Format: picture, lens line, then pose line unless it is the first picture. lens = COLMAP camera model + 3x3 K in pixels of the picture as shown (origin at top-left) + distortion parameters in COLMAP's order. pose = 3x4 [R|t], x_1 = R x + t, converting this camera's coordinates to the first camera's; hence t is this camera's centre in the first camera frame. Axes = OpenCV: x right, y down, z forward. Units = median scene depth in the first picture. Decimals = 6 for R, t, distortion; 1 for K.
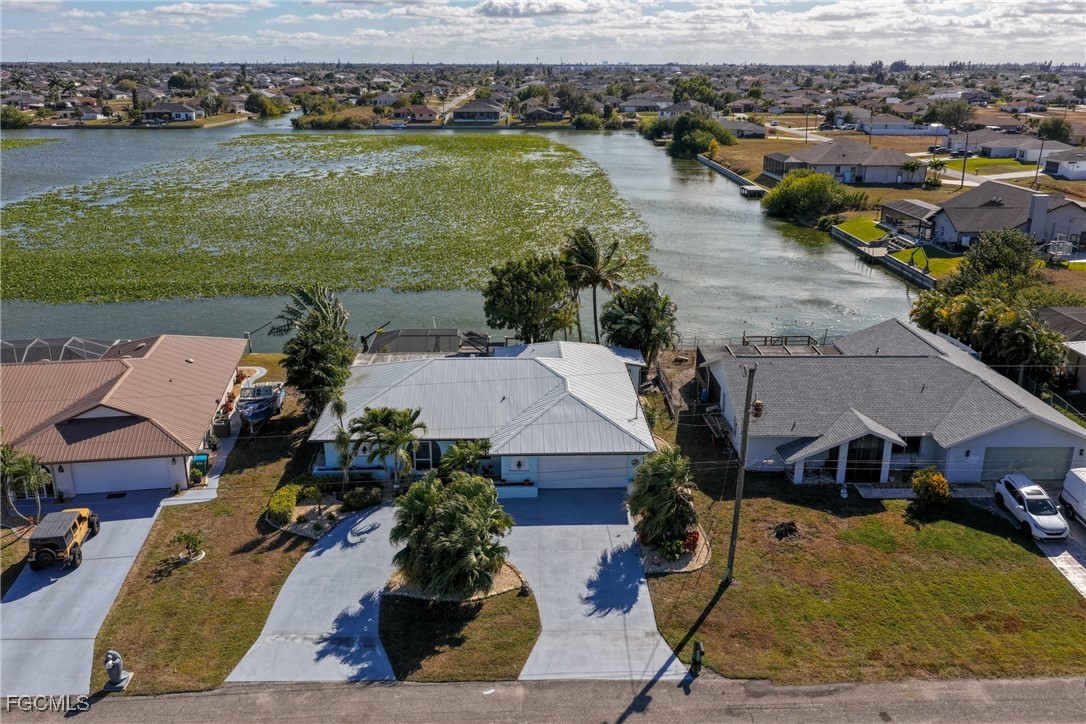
lens RADIAL K [[916.6, 0, 543.0], [0, 916.6, 362.0], [0, 0, 1]] dist [-0.009187, 0.014557]
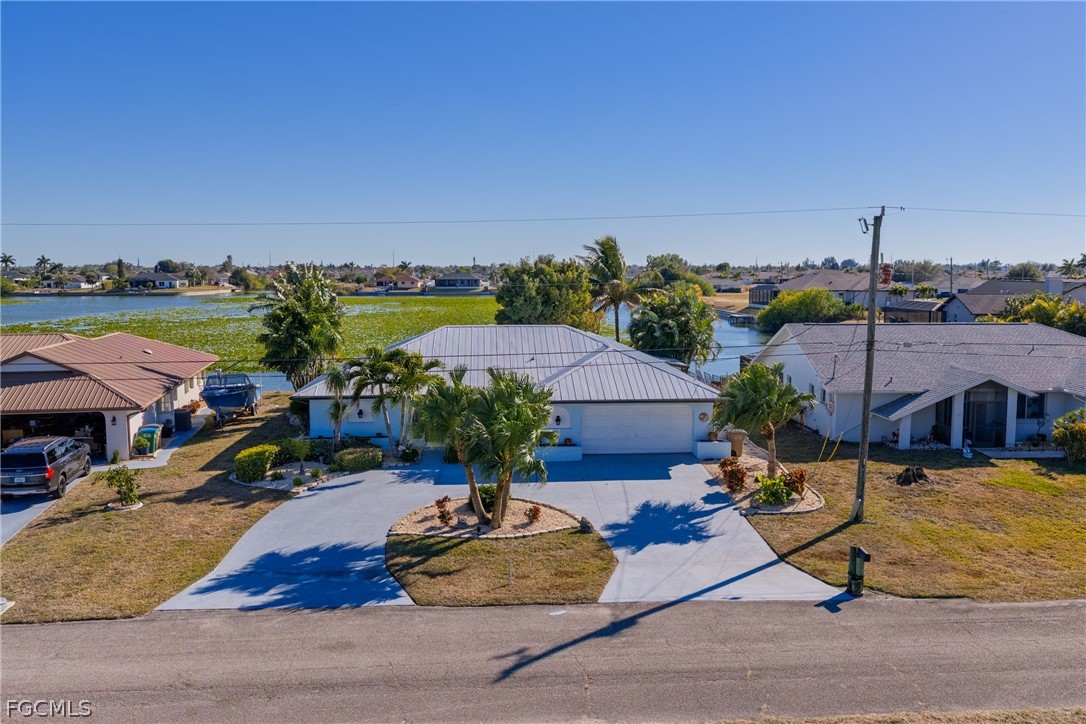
lens RADIAL K [[898.4, 0, 543.0], [0, 898.4, 362.0], [0, 0, 1]] dist [0.024318, -0.048728]
pose [[0.999494, -0.006809, 0.031085, -0.061487], [0.013212, 0.977465, -0.210682, 0.221733], [-0.028950, 0.210986, 0.977060, 0.226816]]
